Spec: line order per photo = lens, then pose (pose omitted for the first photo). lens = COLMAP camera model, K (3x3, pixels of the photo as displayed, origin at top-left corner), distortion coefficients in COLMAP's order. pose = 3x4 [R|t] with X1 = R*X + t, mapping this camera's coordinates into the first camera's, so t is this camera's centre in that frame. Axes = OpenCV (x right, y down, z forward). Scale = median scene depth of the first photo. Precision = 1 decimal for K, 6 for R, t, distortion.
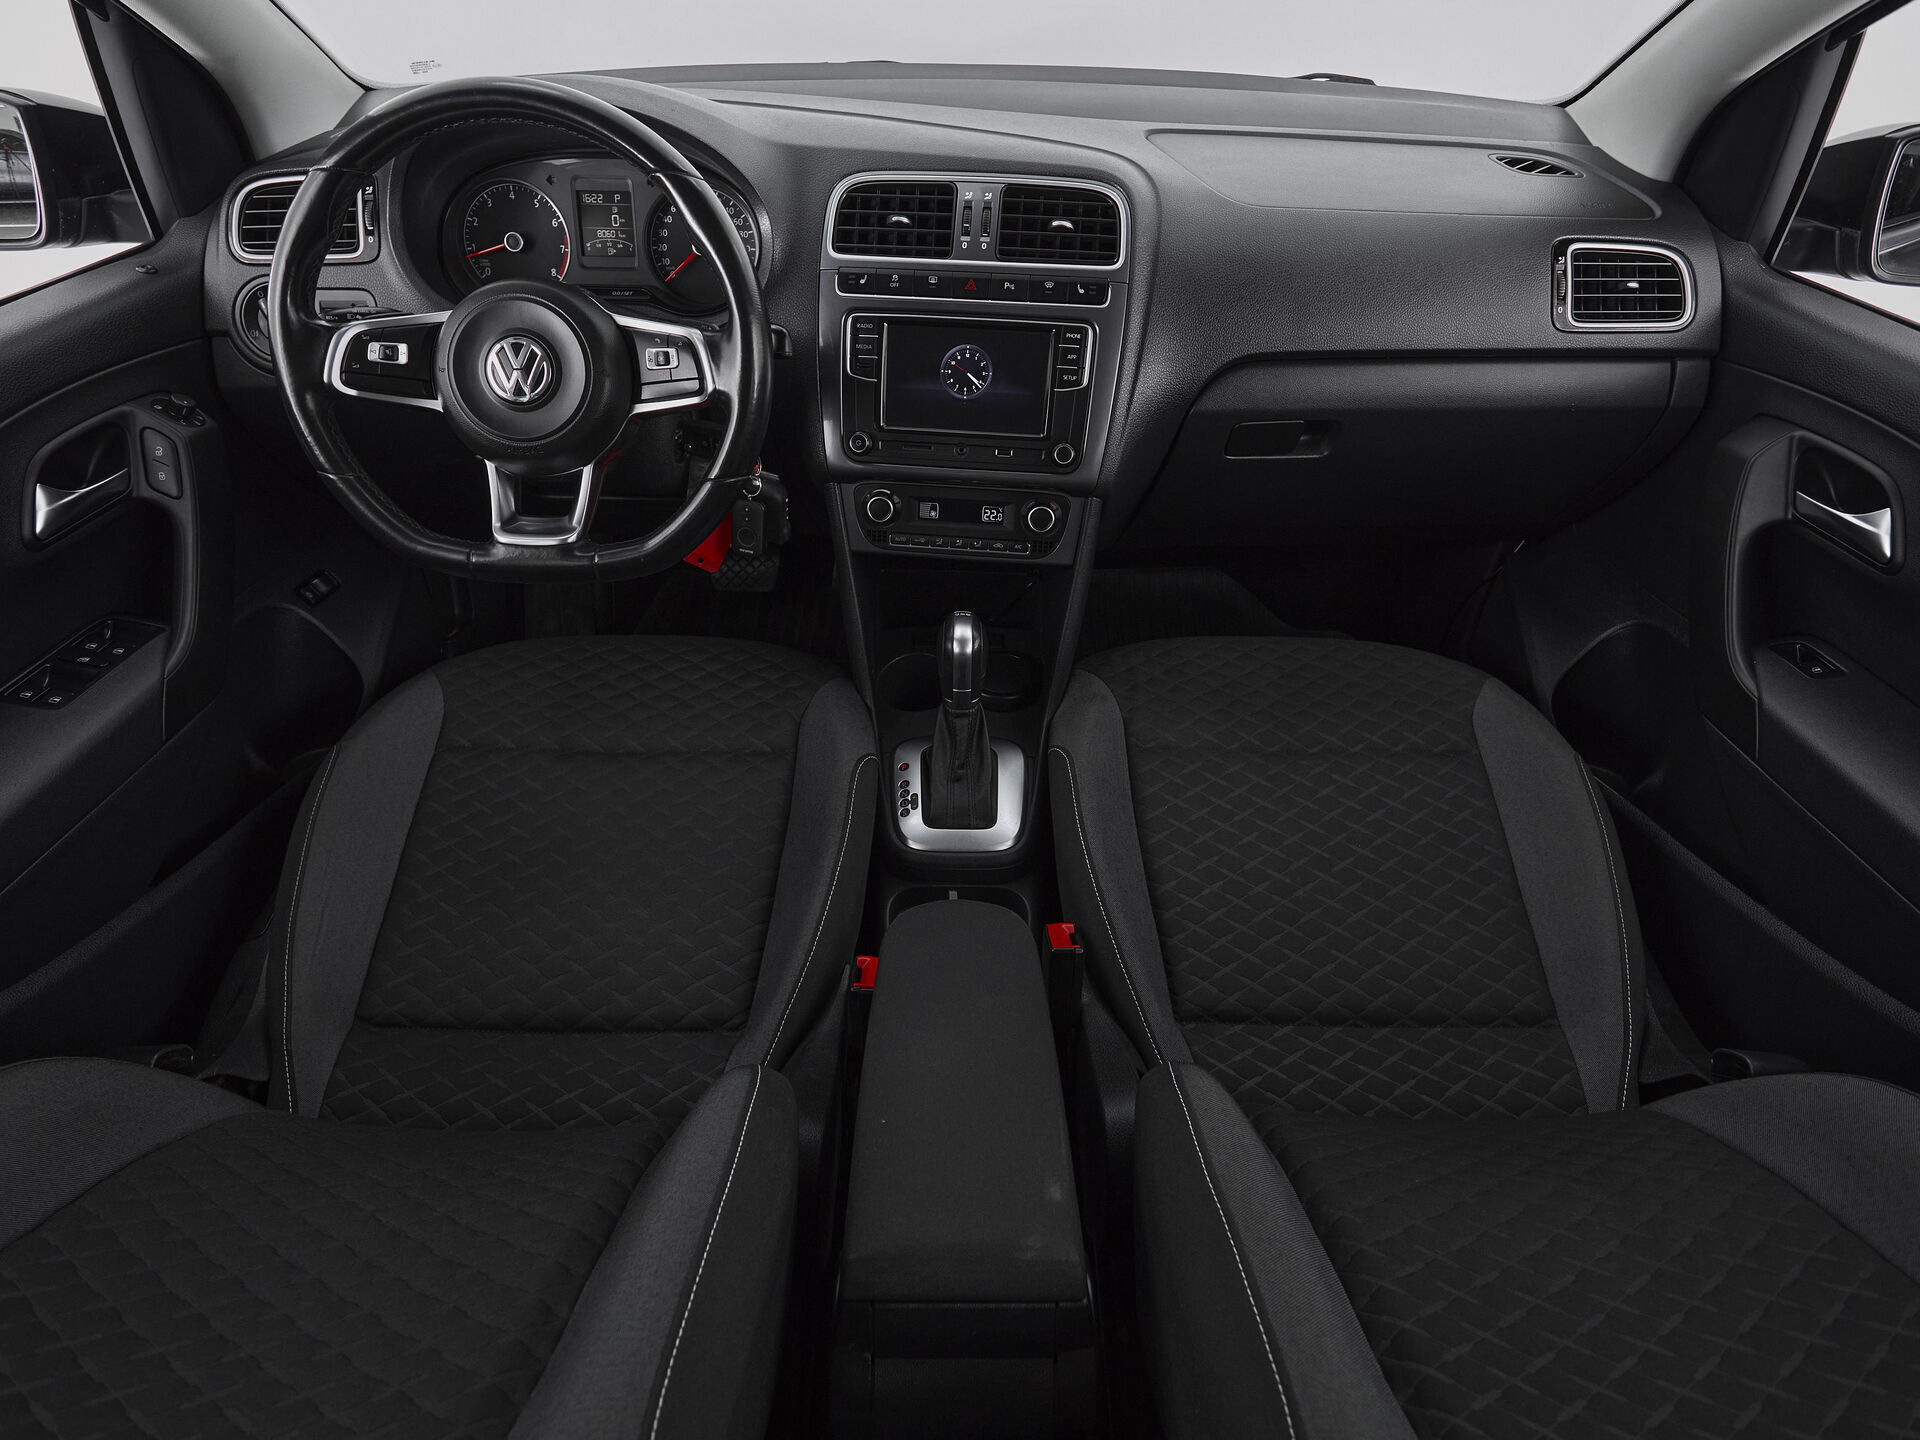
lens RADIAL K [[1046.1, 0, 959.0], [0, 1046.1, 717.9], [0, 0, 1]] dist [-0.002556, -0.003287]
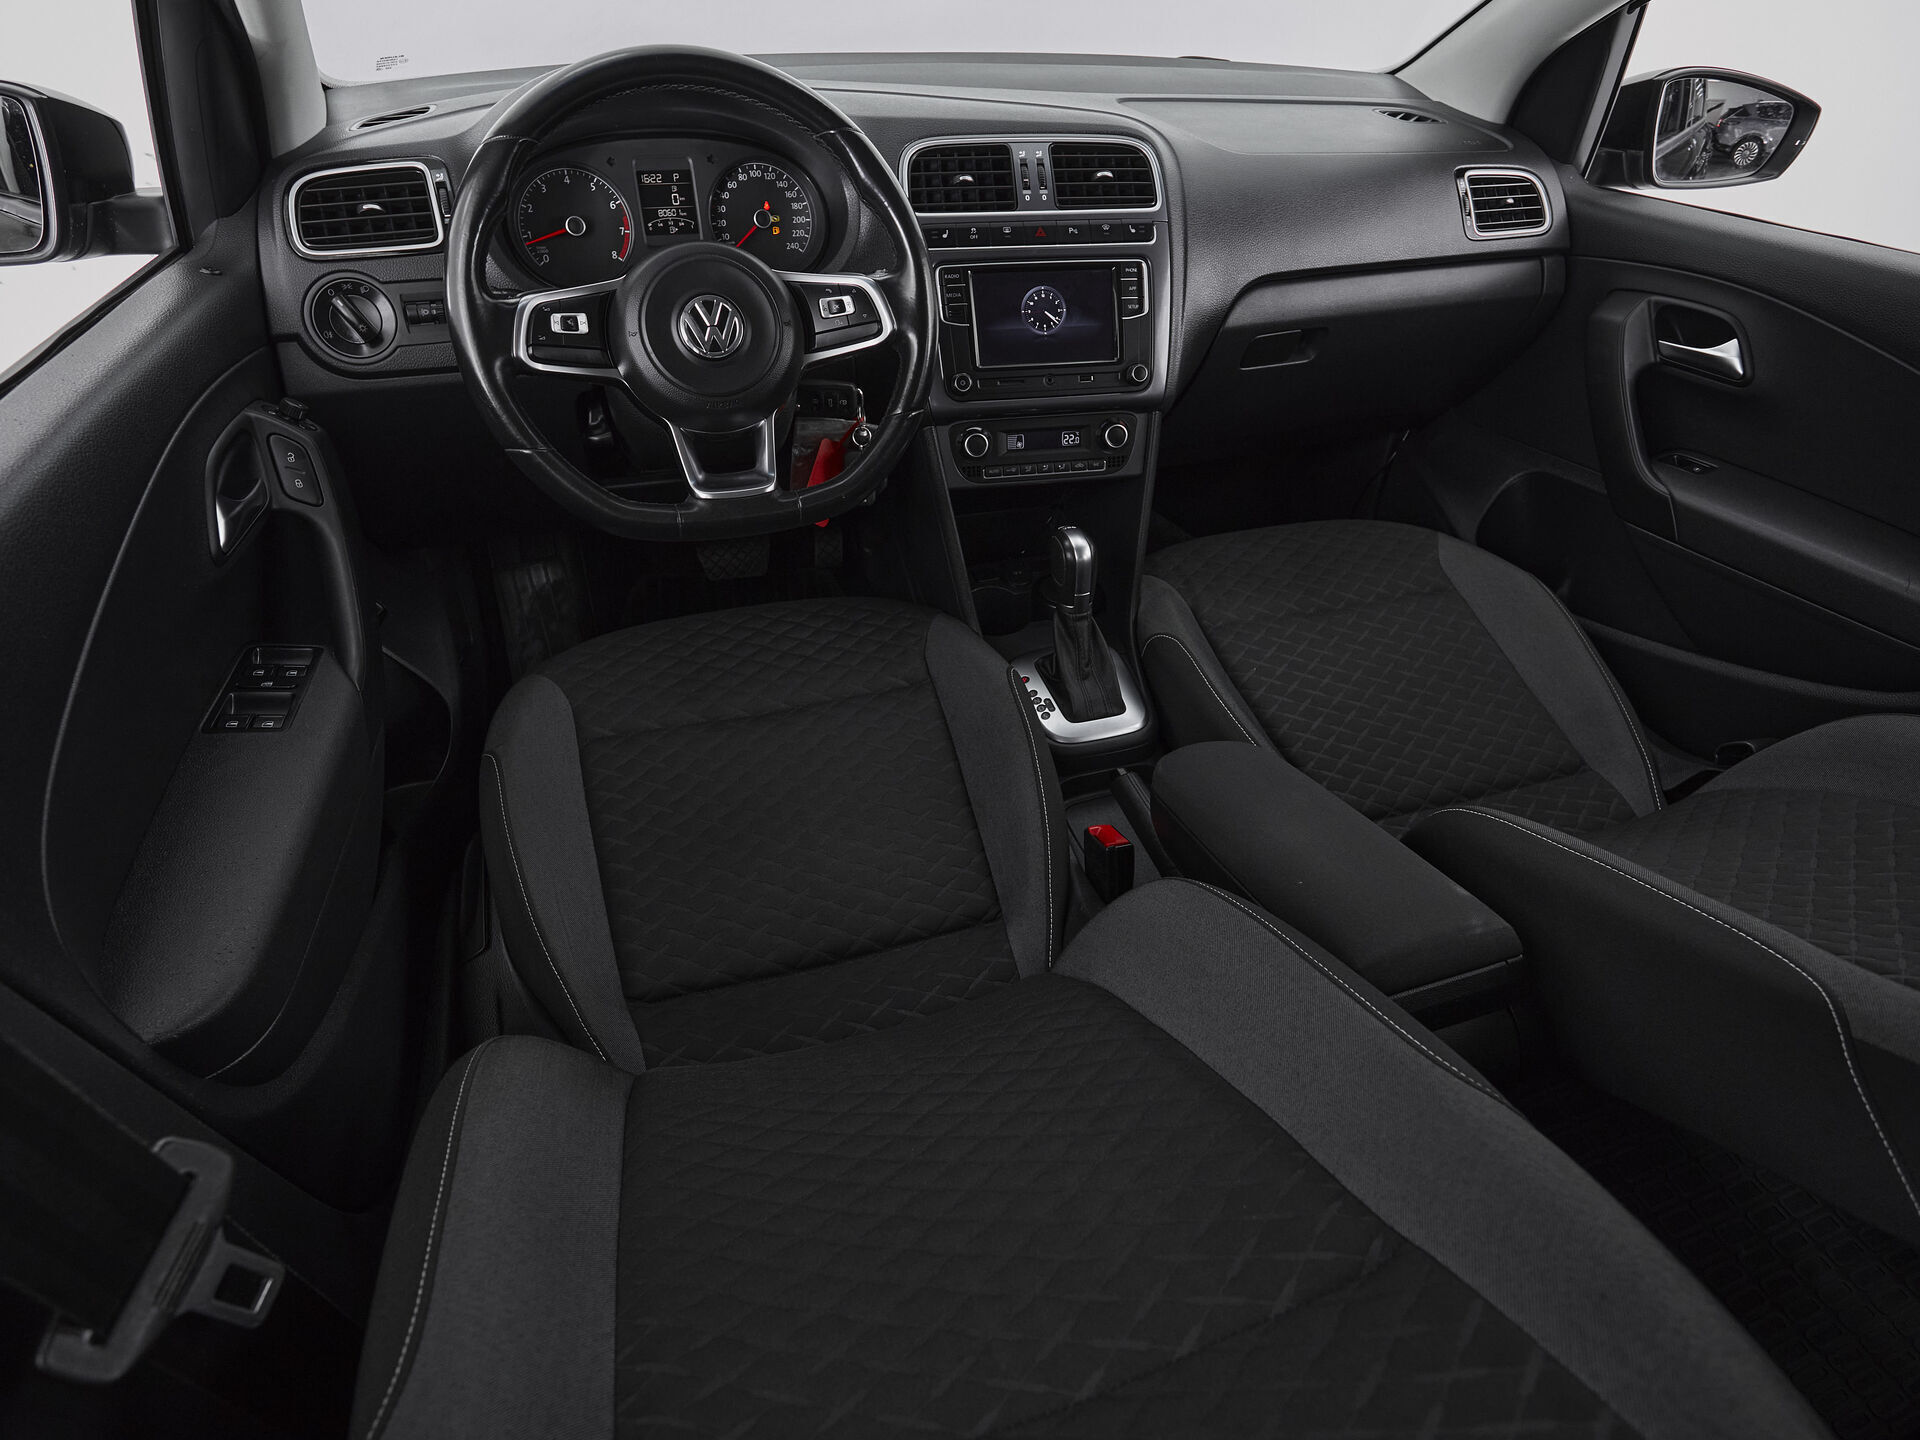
lens RADIAL K [[1046.1, 0, 961.8], [0, 1046.1, 718.8], [0, 0, 1]] dist [-0.002556, -0.003287]
pose [[0.947703, -0.185107, 0.259988, -0.445461], [0.190620, 0.981655, 0.004078, 0.076784], [-0.255973, 0.045695, 0.965603, -0.038955]]
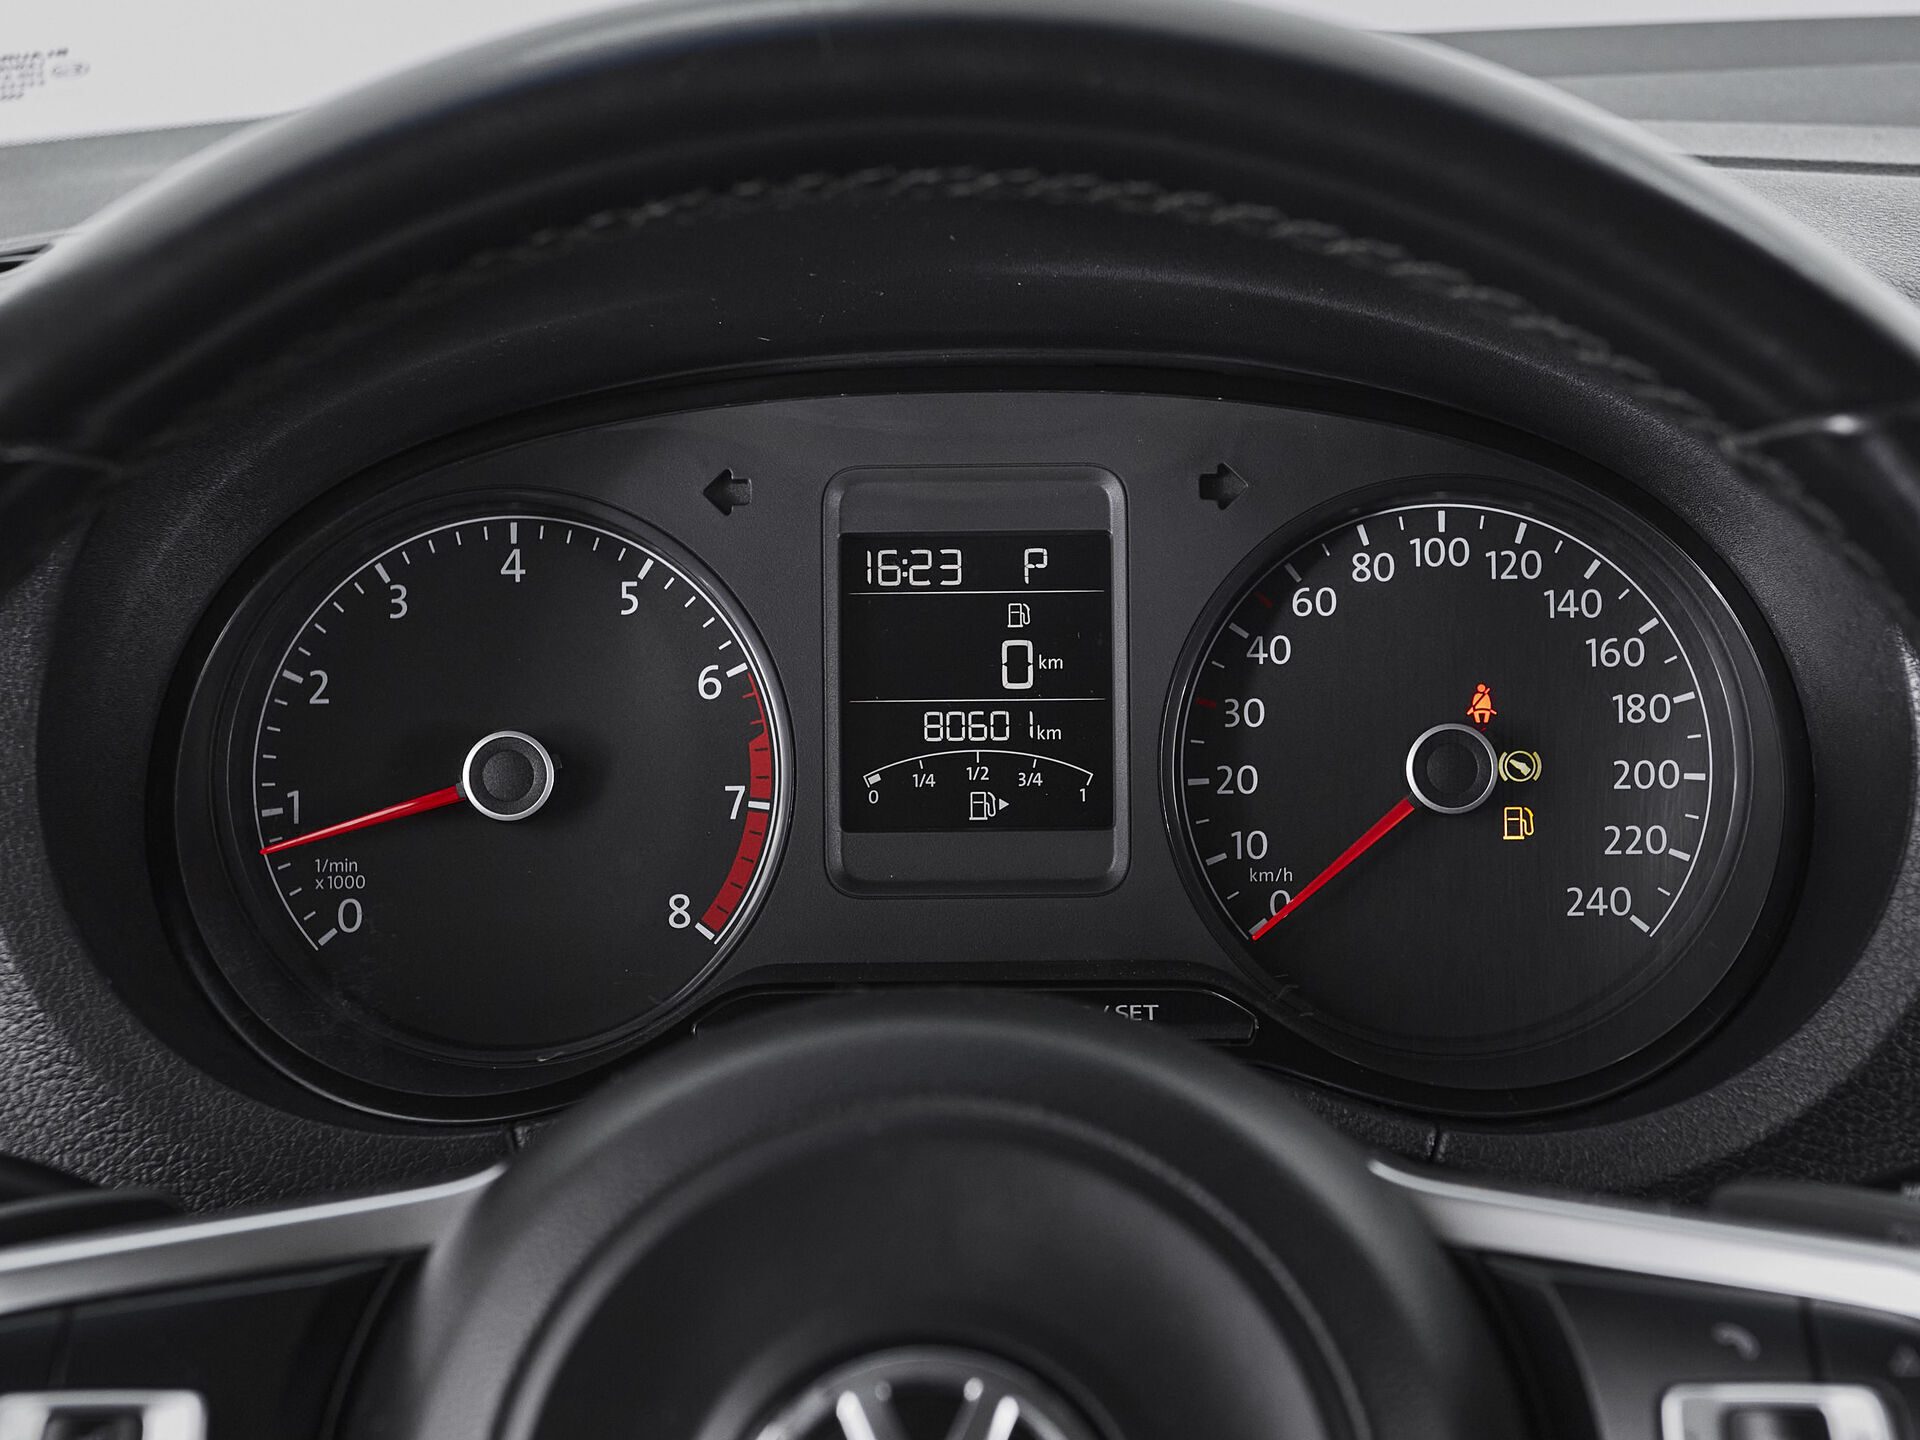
lens RADIAL K [[3772.6, 0, 956.2], [0, 3772.6, 720.8], [0, 0, 1]] dist [0.060335, 0.000000]
pose [[0.998931, -0.028965, -0.036032, -0.331268], [0.011997, 0.915115, -0.403015, -0.183141], [0.044647, 0.402151, 0.914484, 0.358502]]
